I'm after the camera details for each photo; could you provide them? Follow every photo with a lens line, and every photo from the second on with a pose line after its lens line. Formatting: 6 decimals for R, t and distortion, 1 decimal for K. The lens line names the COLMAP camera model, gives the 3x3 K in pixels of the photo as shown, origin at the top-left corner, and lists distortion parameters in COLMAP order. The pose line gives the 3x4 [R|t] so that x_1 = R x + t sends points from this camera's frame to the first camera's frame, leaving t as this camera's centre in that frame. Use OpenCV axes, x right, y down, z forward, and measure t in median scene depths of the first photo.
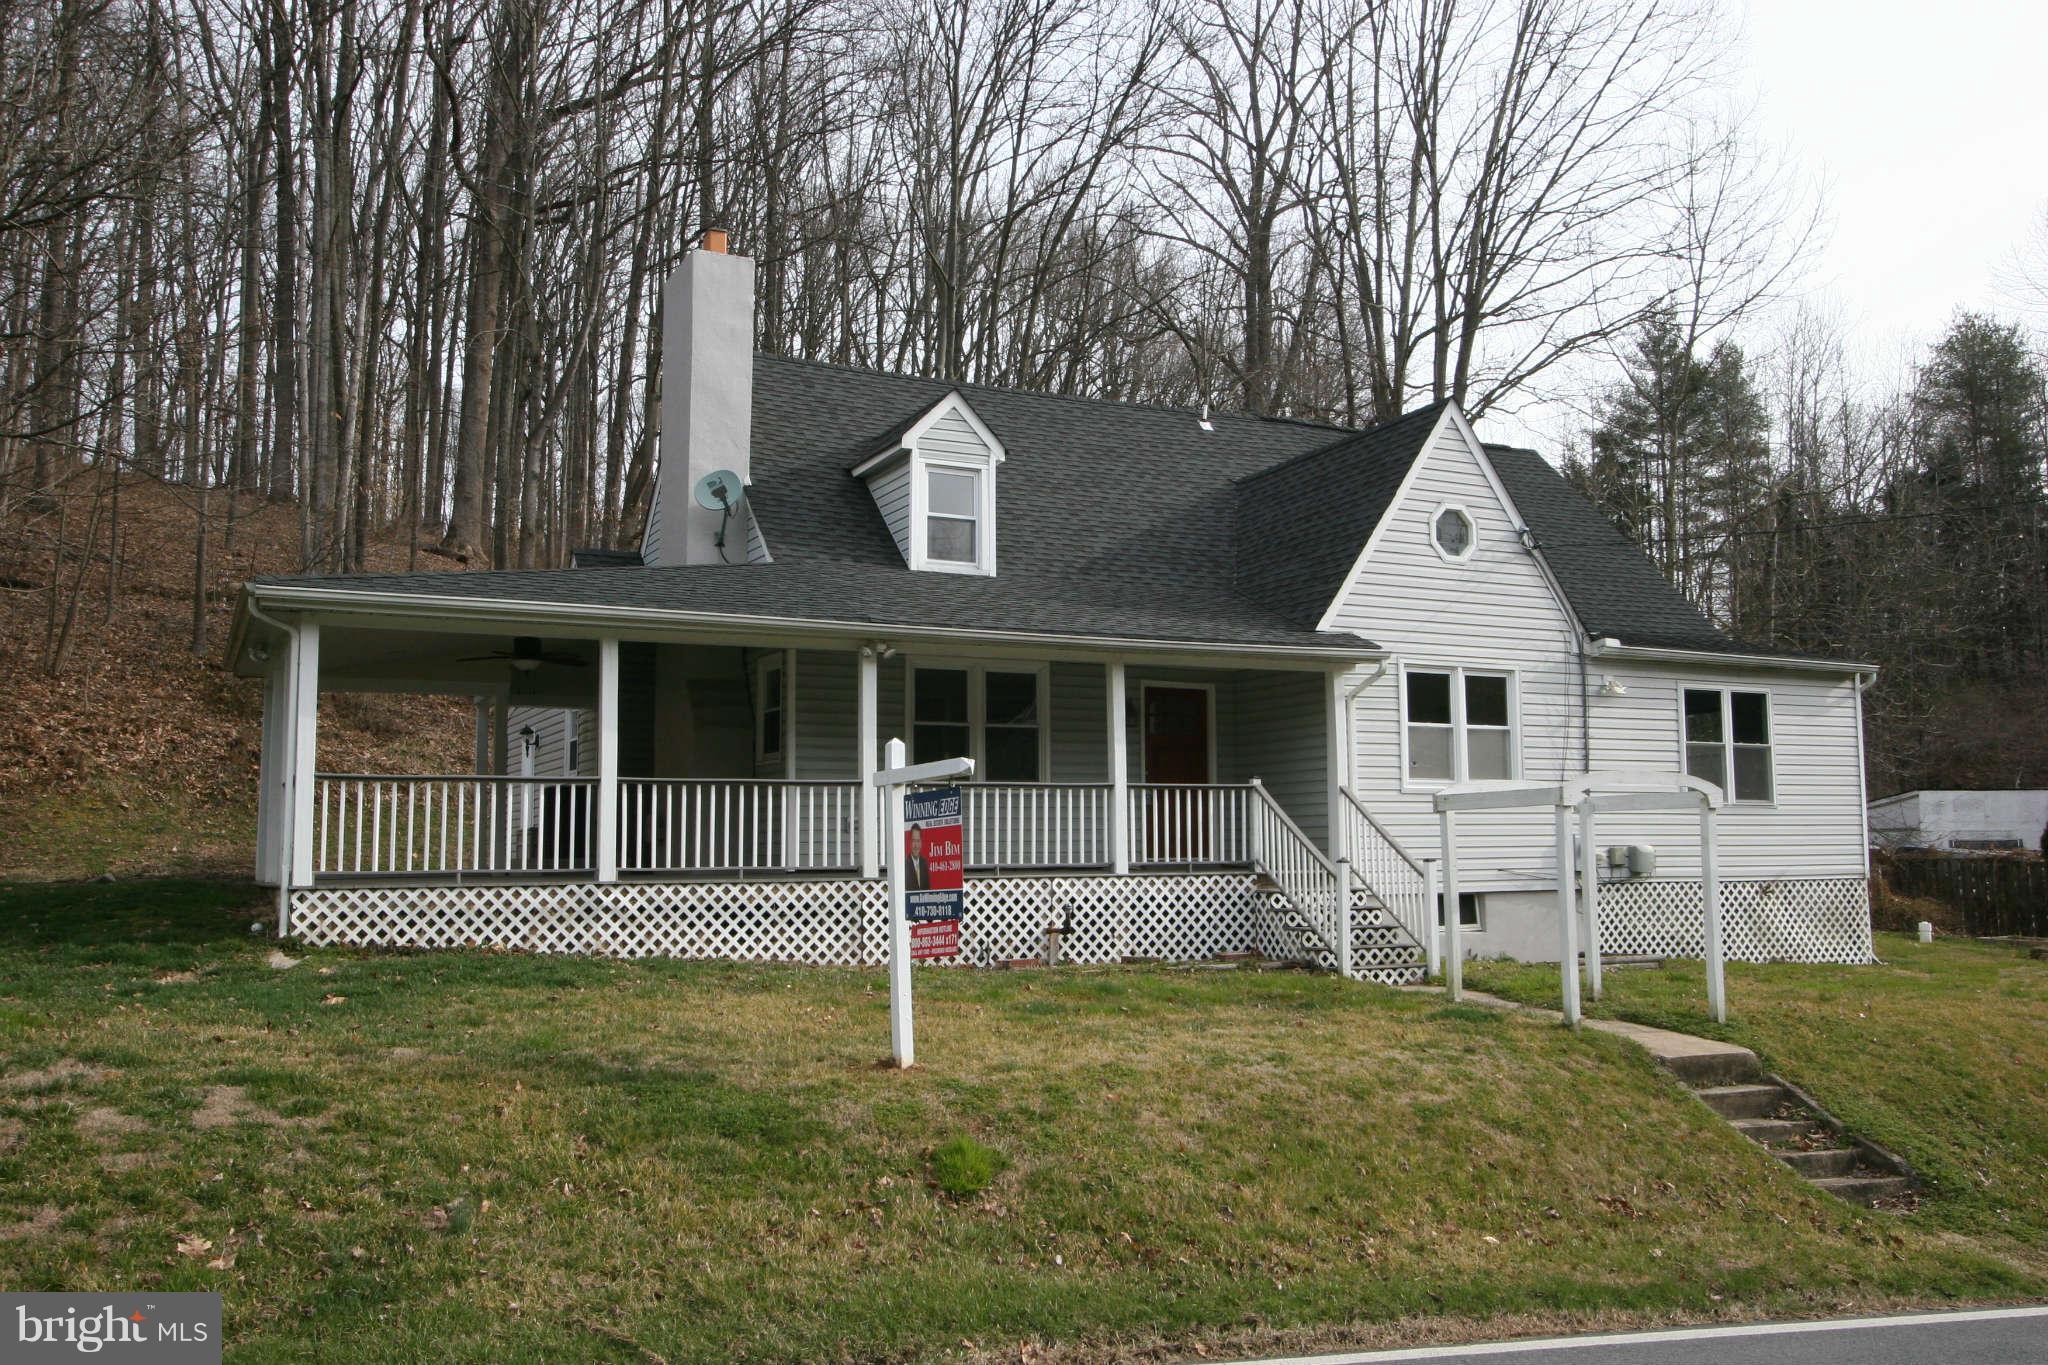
lens RADIAL K [[1701.4, 0, 1024.0], [0, 1701.4, 682.5], [0, 0, 1]] dist [-0.001274, 0.010670]
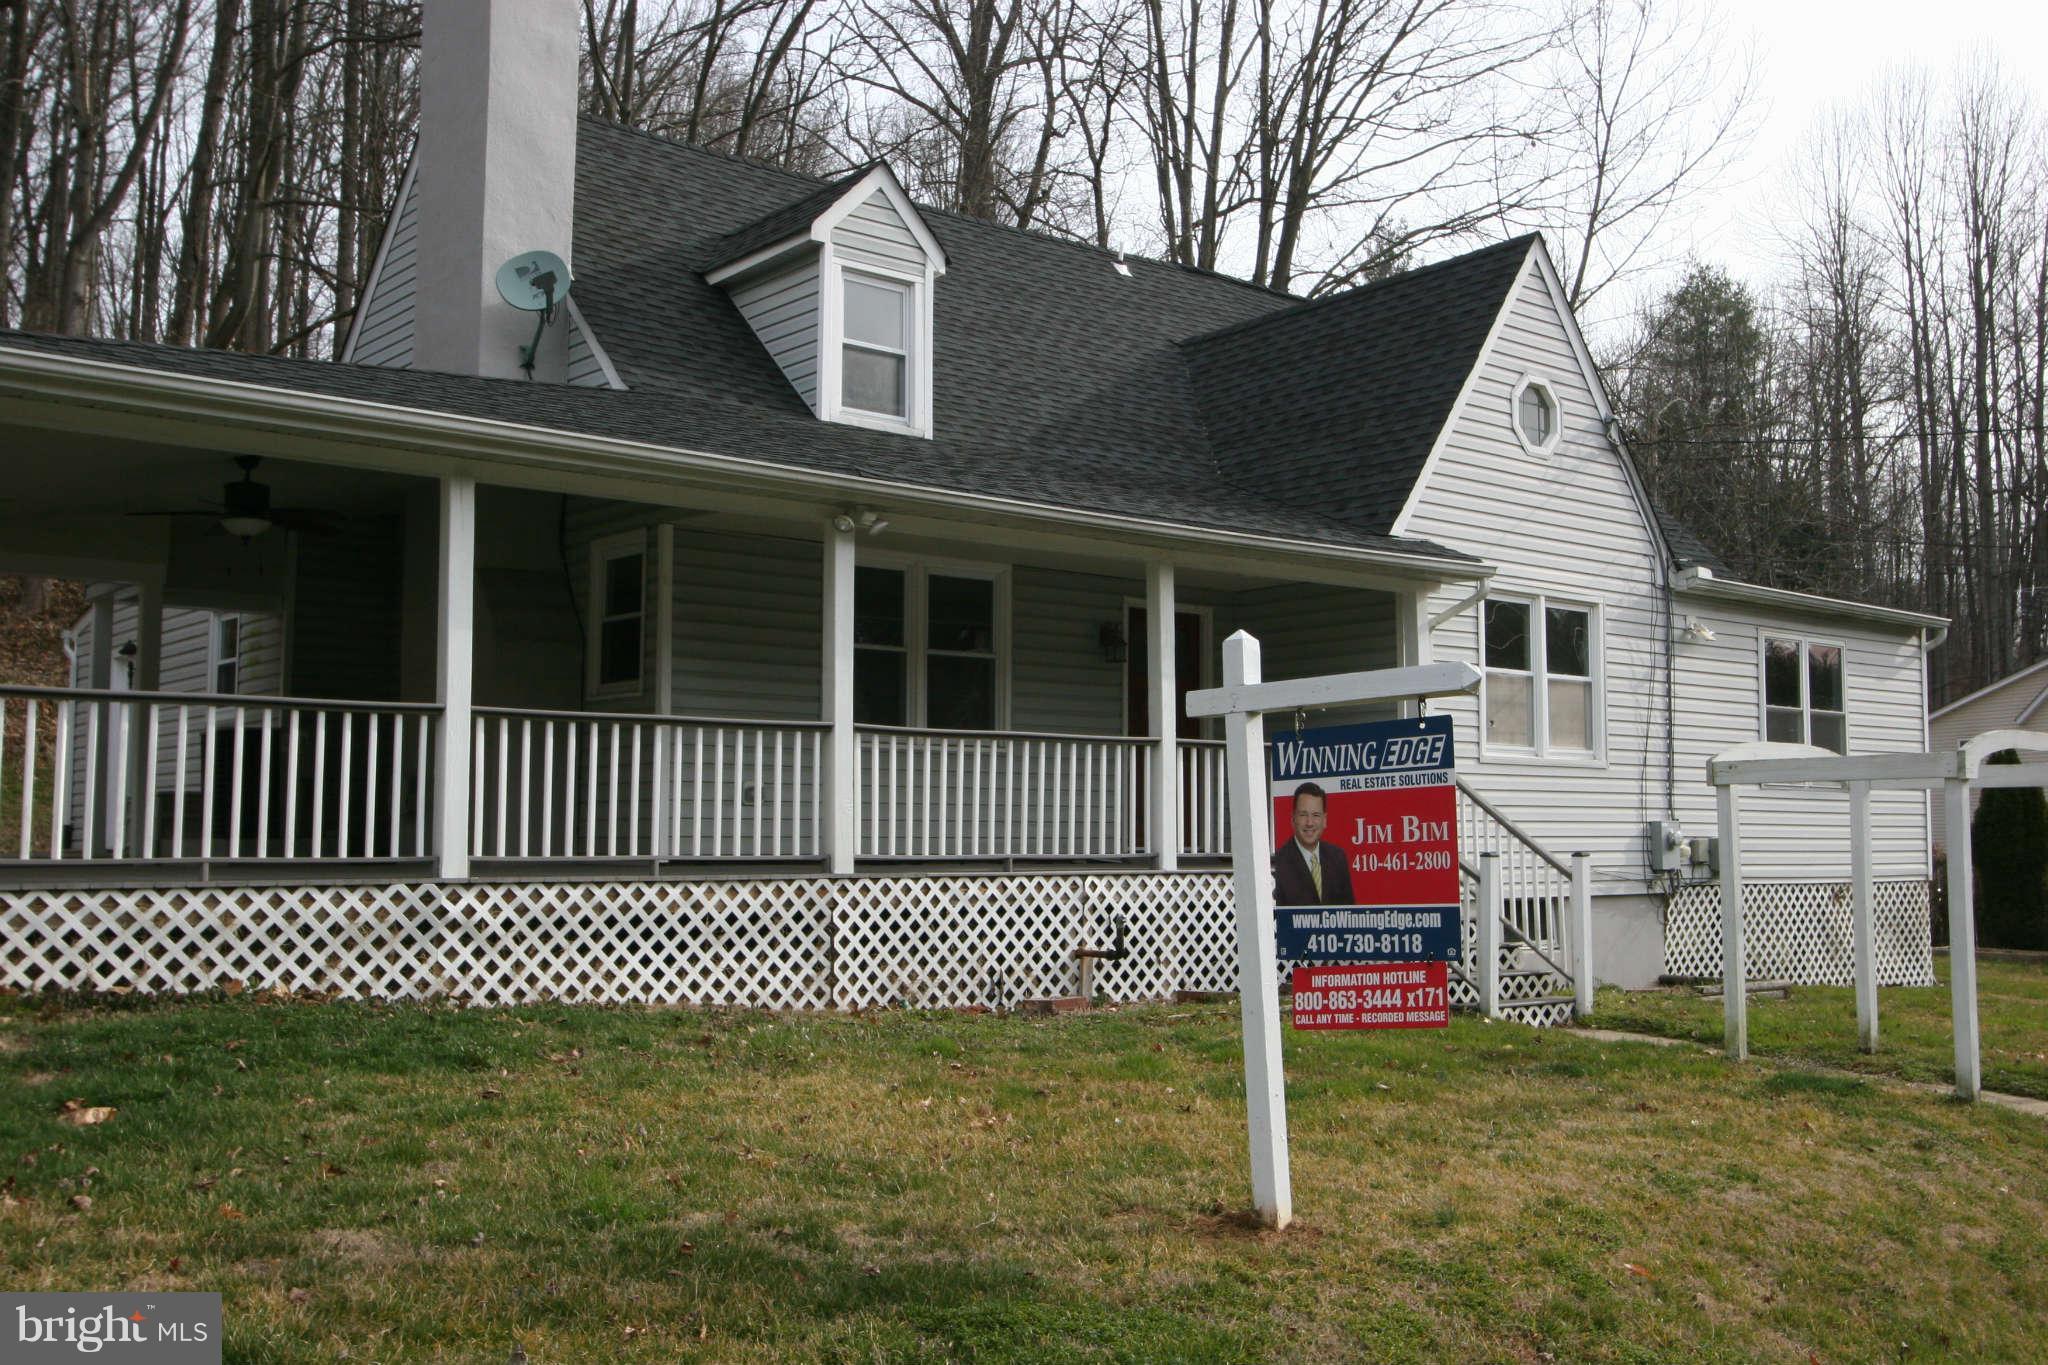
lens RADIAL K [[1955.9, 0, 1024.0], [0, 1955.9, 682.5], [0, 0, 1]] dist [0.007327, 0.026075]
pose [[0.974288, 0.028493, 0.223499, -0.185399], [-0.032898, 0.999330, 0.016012, 0.027076], [-0.222893, -0.022953, 0.974573, 0.254711]]
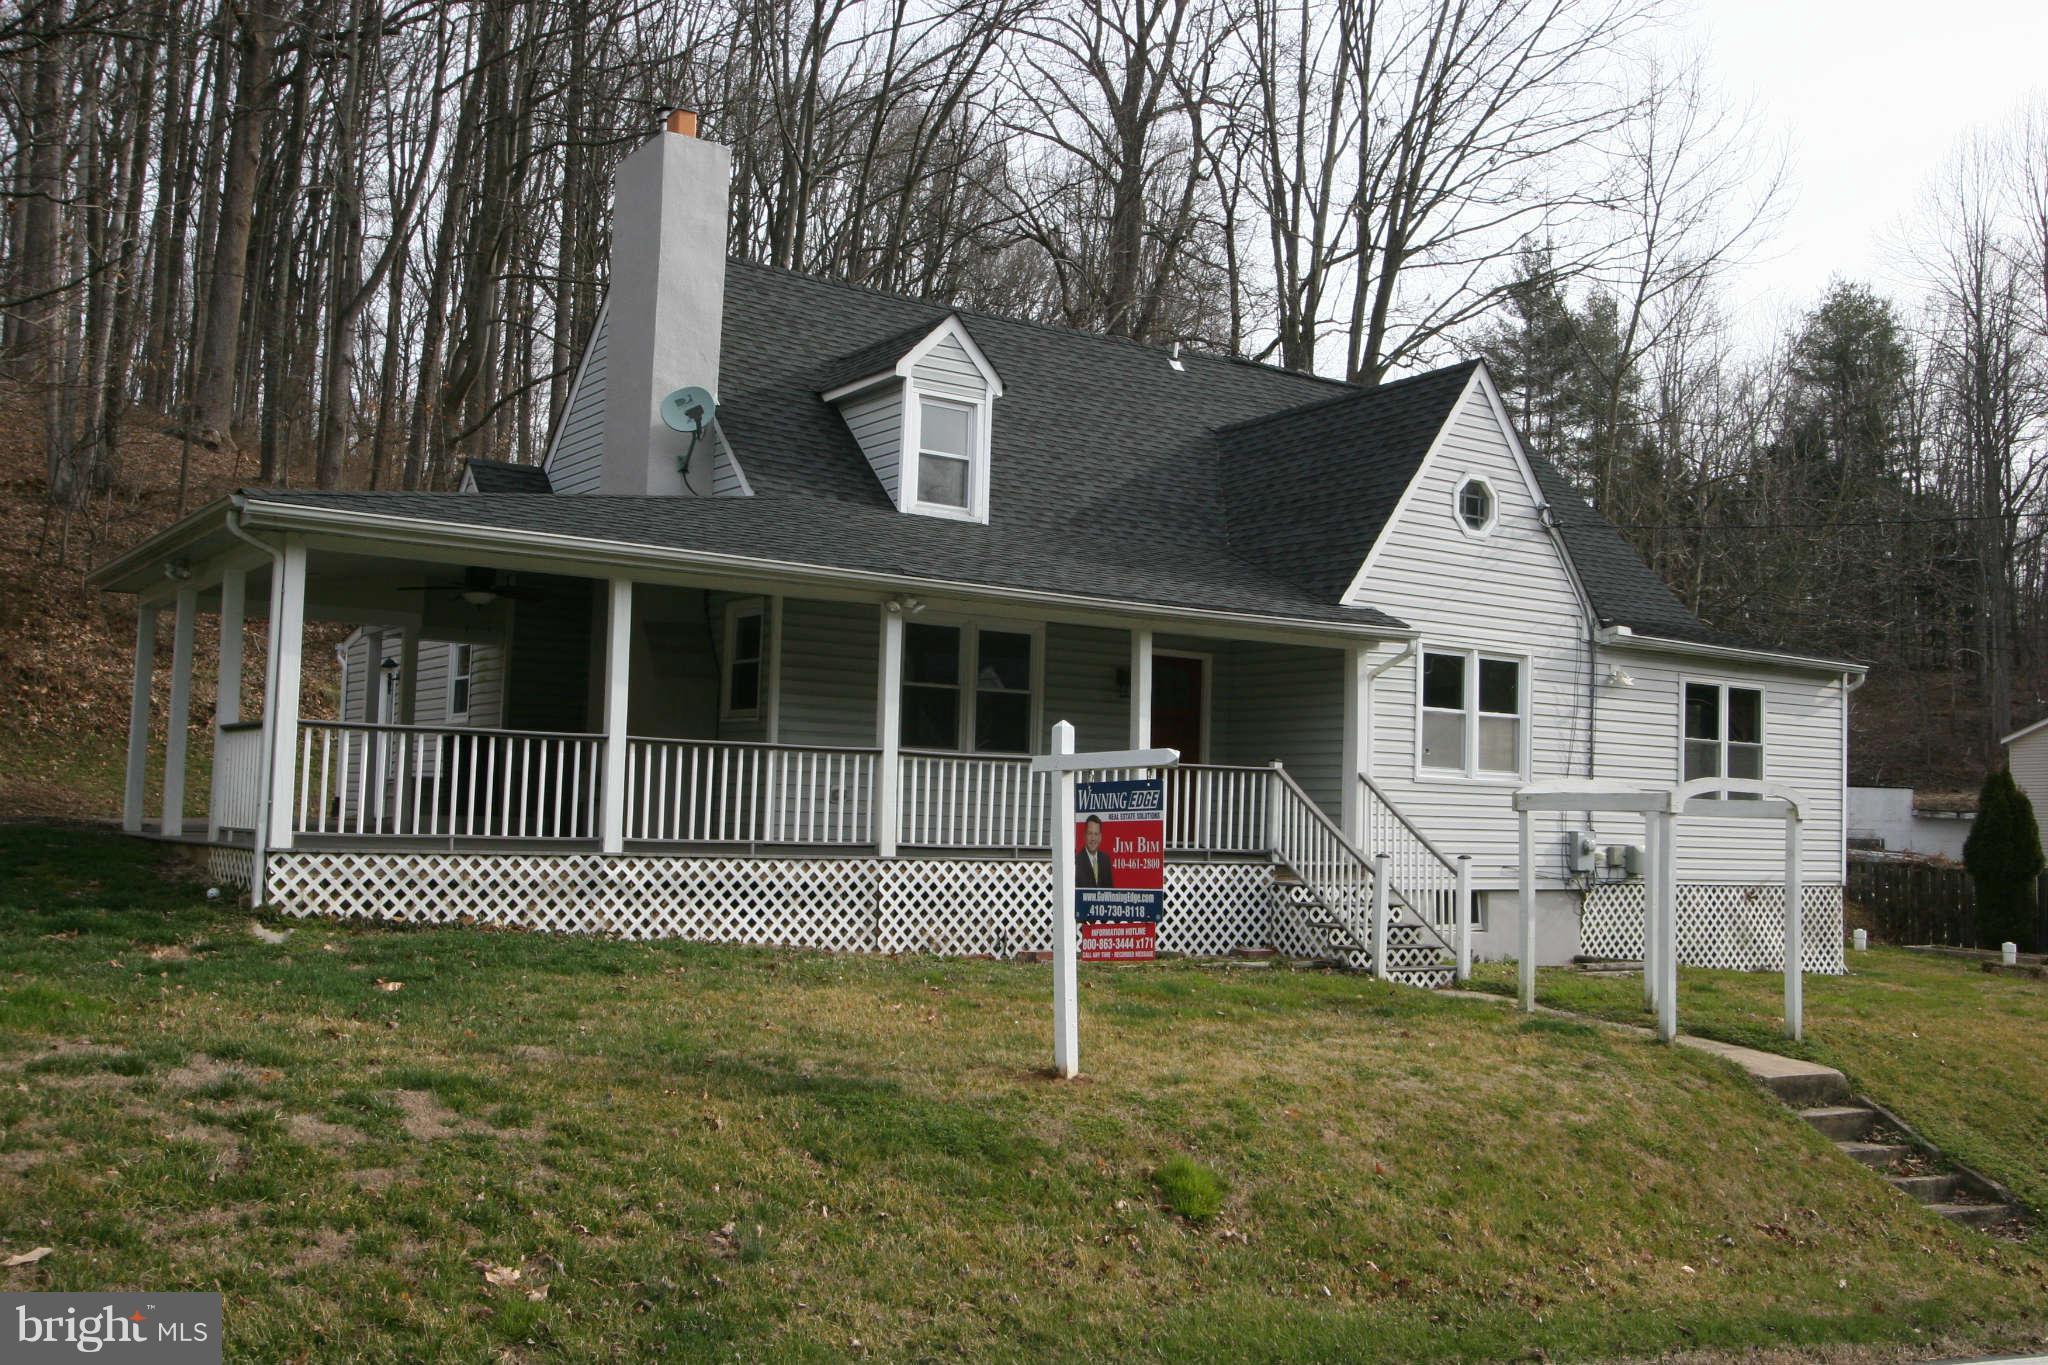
lens RADIAL K [[1903.8, 0, 1024.0], [0, 1903.8, 682.5], [0, 0, 1]] dist [0.009064, 0.001056]
pose [[0.990358, 0.047021, 0.130308, -0.149851], [-0.051252, 0.998256, 0.029301, -0.010772], [-0.128703, -0.035697, 0.991041, -0.009199]]
